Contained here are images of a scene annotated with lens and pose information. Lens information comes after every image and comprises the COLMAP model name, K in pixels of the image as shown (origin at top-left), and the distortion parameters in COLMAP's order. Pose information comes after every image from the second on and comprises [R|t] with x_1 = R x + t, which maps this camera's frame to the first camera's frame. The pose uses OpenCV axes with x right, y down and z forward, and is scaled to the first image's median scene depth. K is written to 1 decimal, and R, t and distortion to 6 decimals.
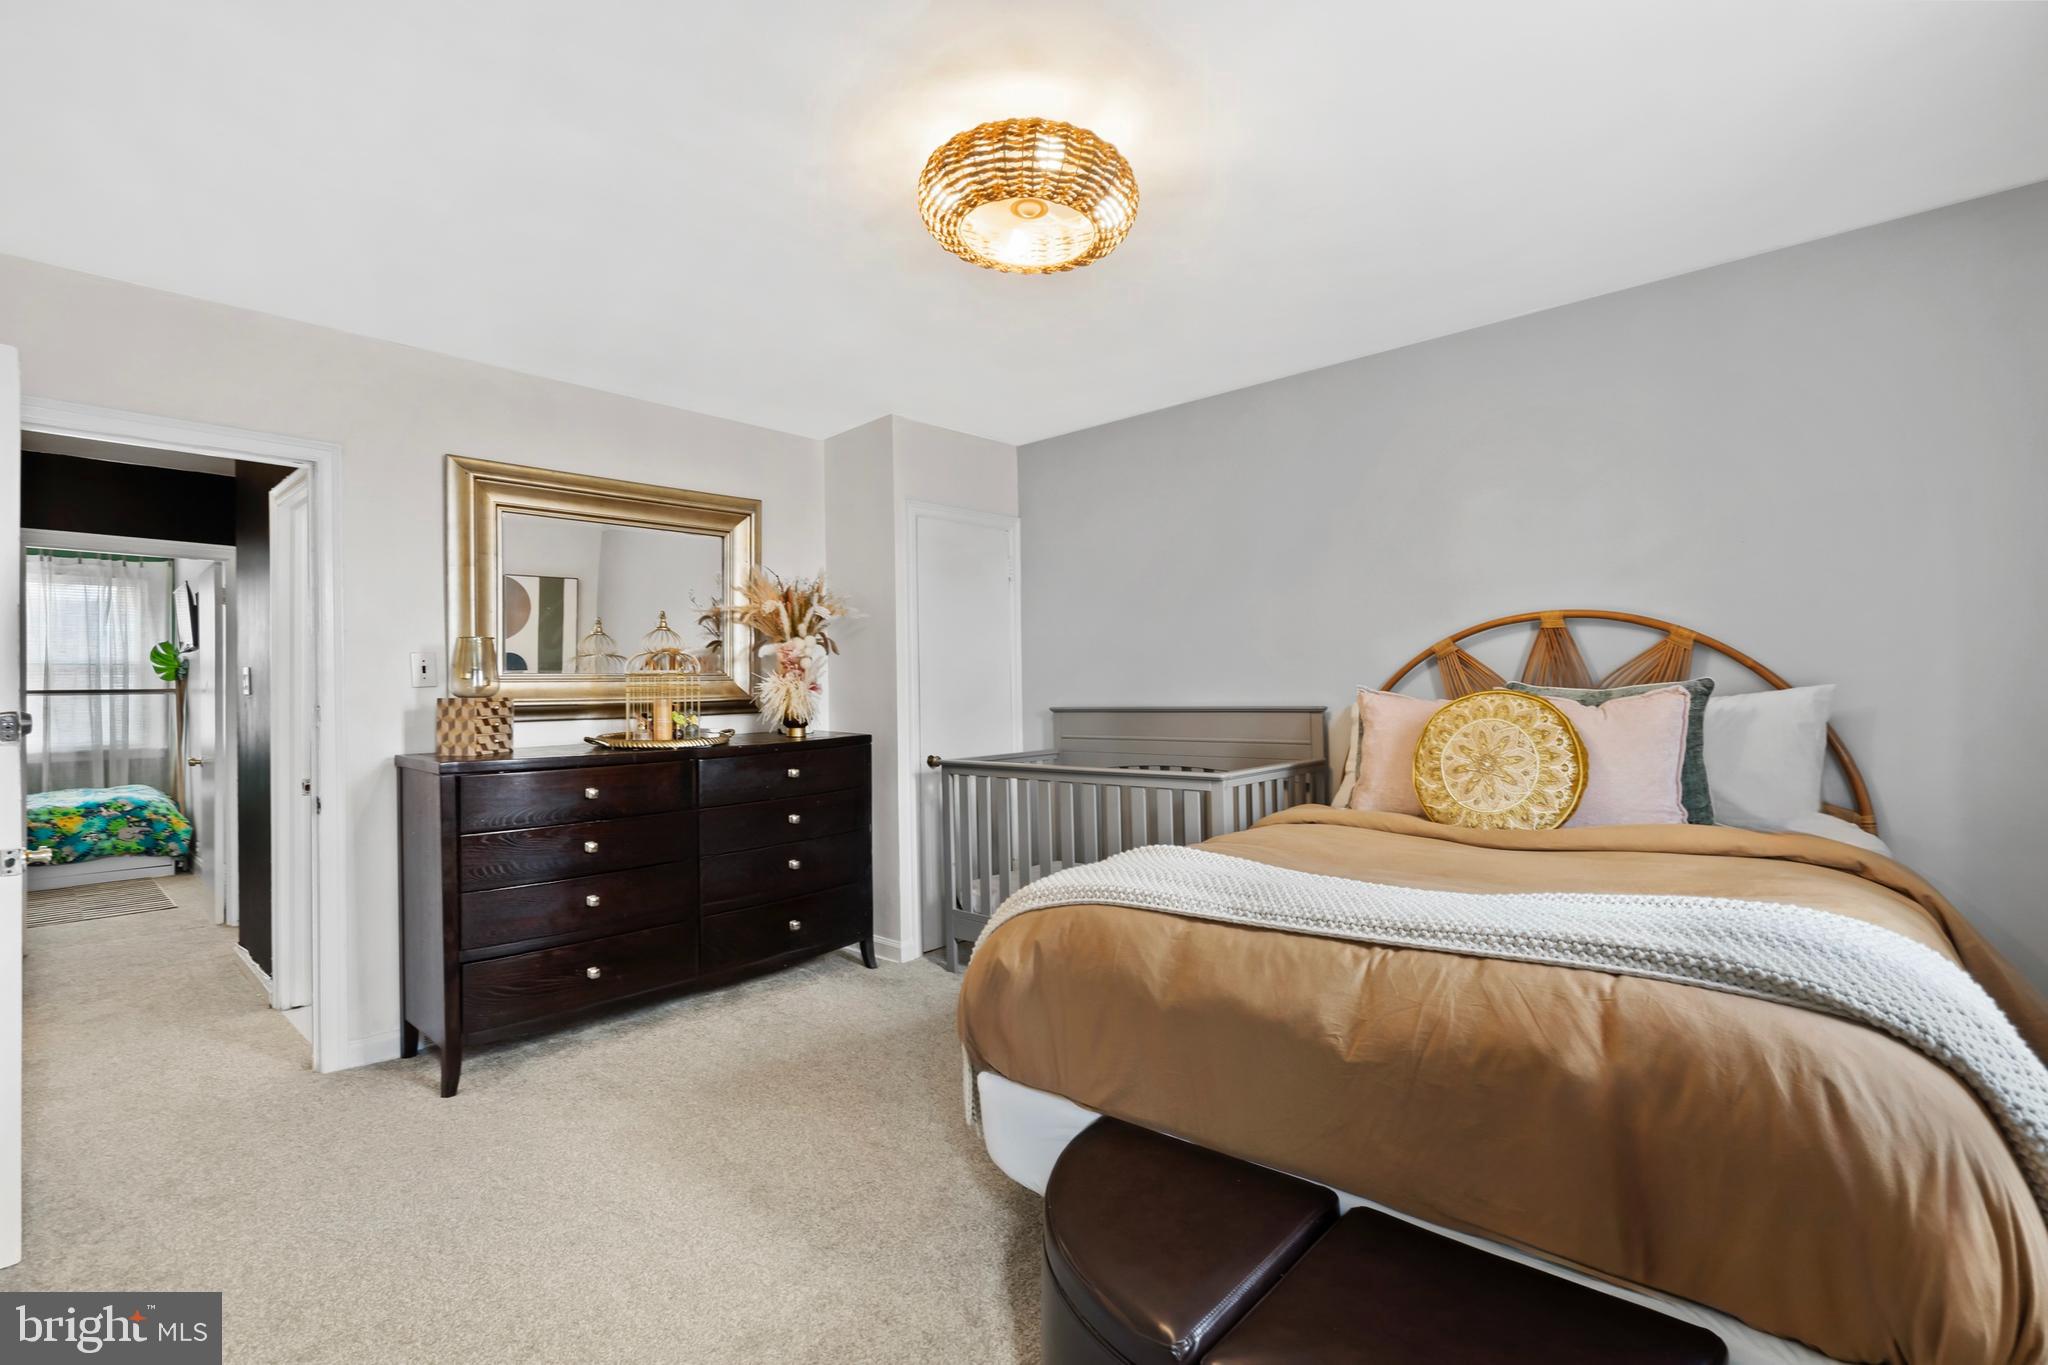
lens RADIAL K [[964.7, 0, 1025.9], [0, 964.7, 681.7], [0, 0, 1]] dist [-0.002099, 0.001822]
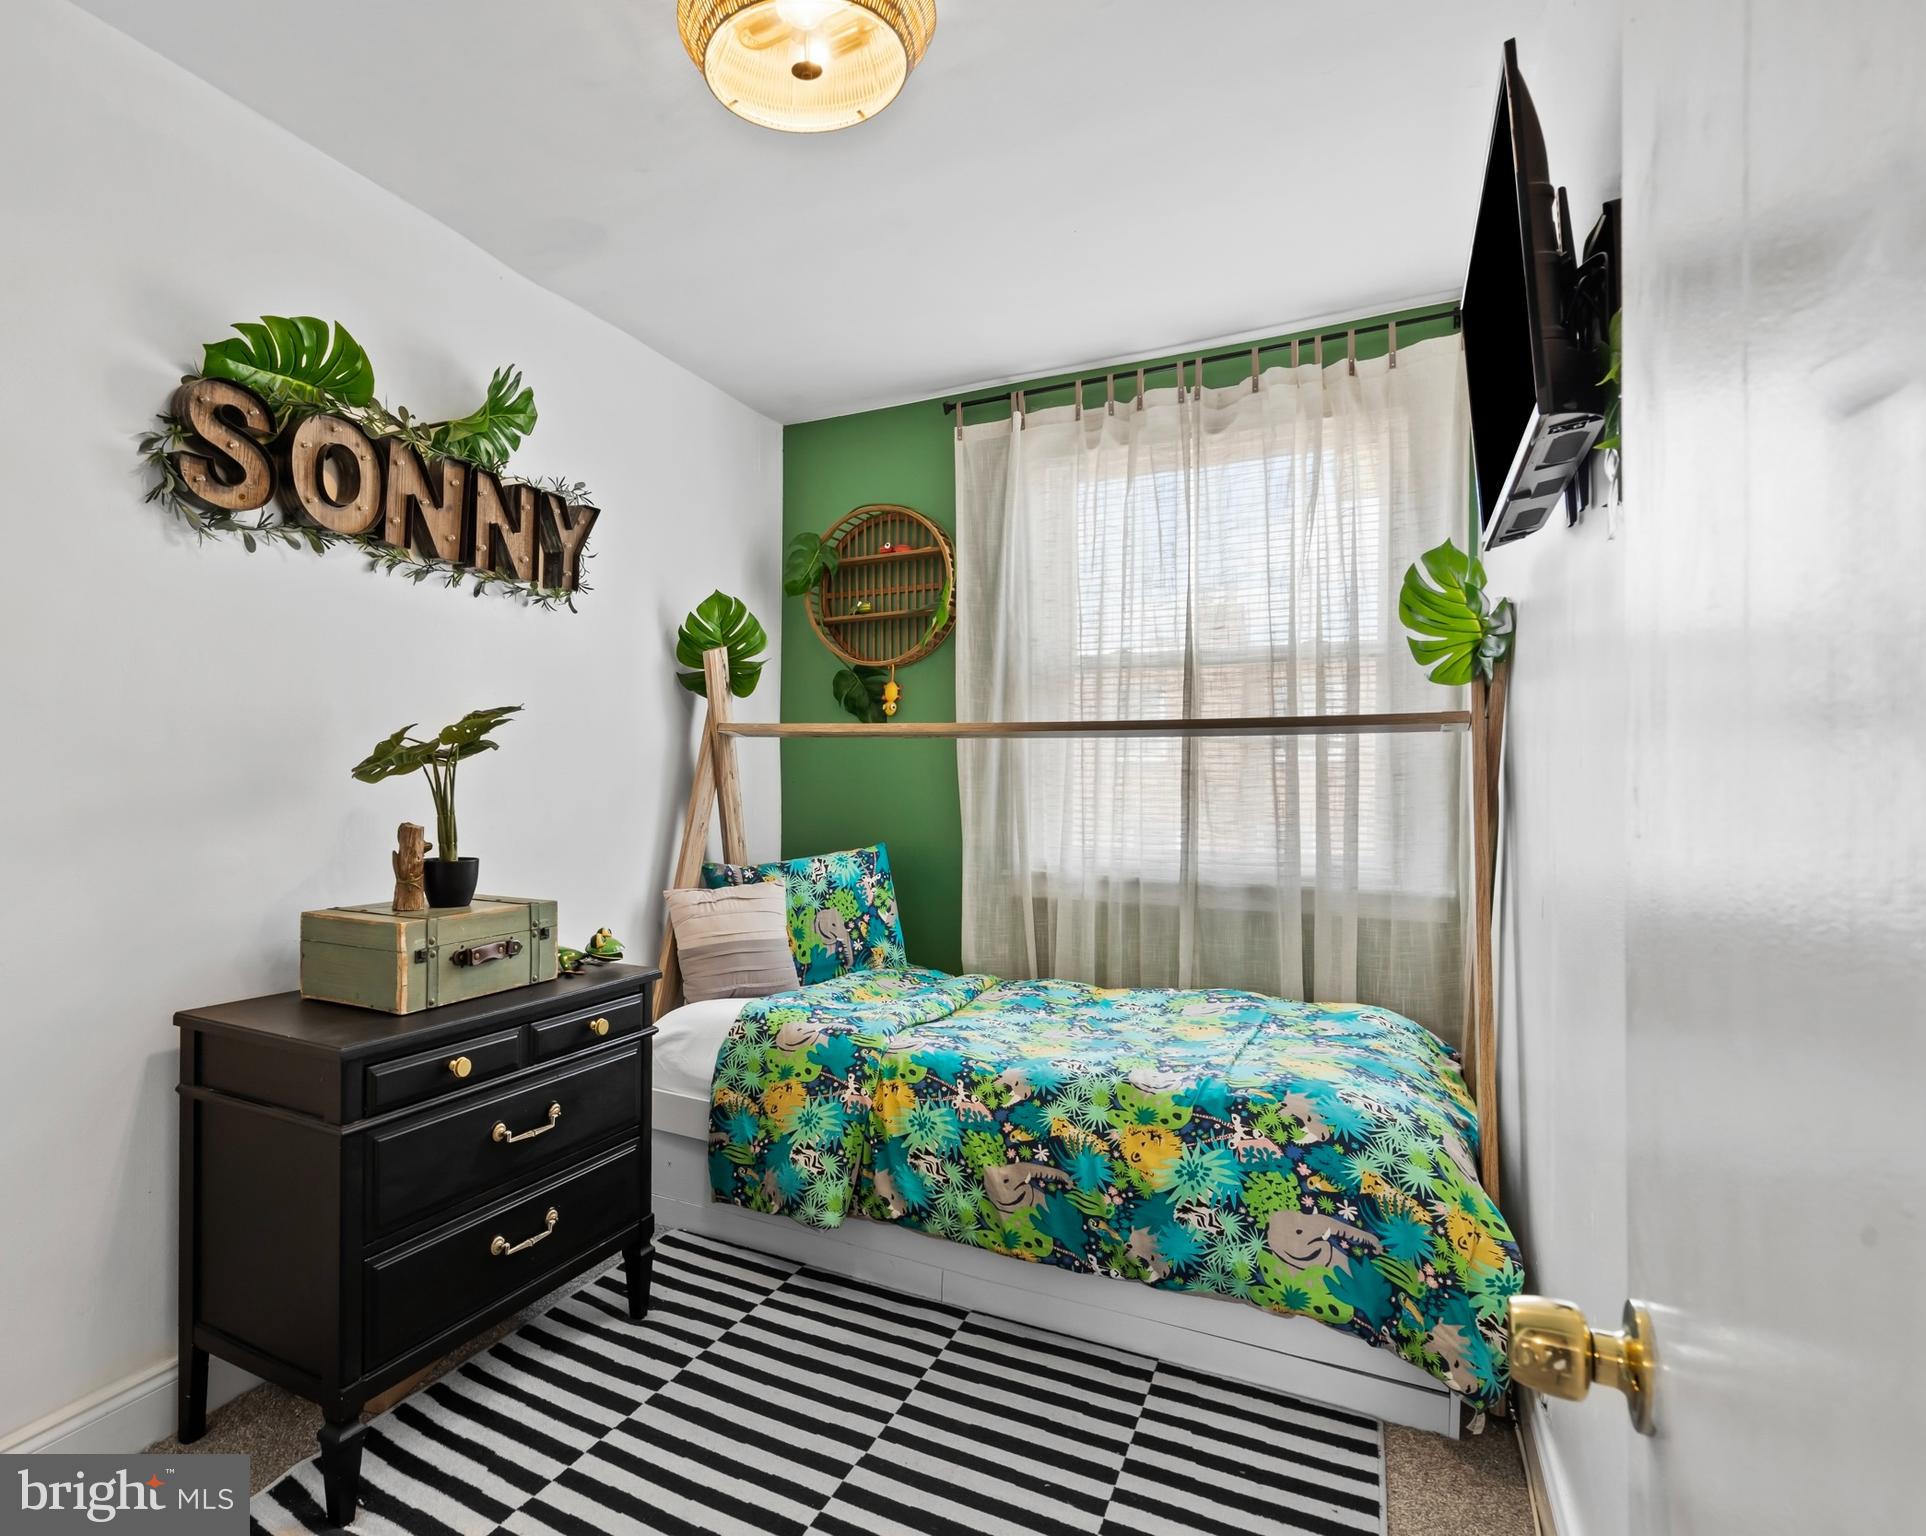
lens RADIAL K [[916.6, 0, 957.8], [0, 916.6, 770.1], [0, 0, 1]] dist [0.000170, 0.000309]
pose [[0.300951, -0.000629, -0.953639, -0.670207], [-0.001903, 0.999997, -0.001260, 0.028006], [0.953638, 0.002194, 0.300949, 0.775224]]
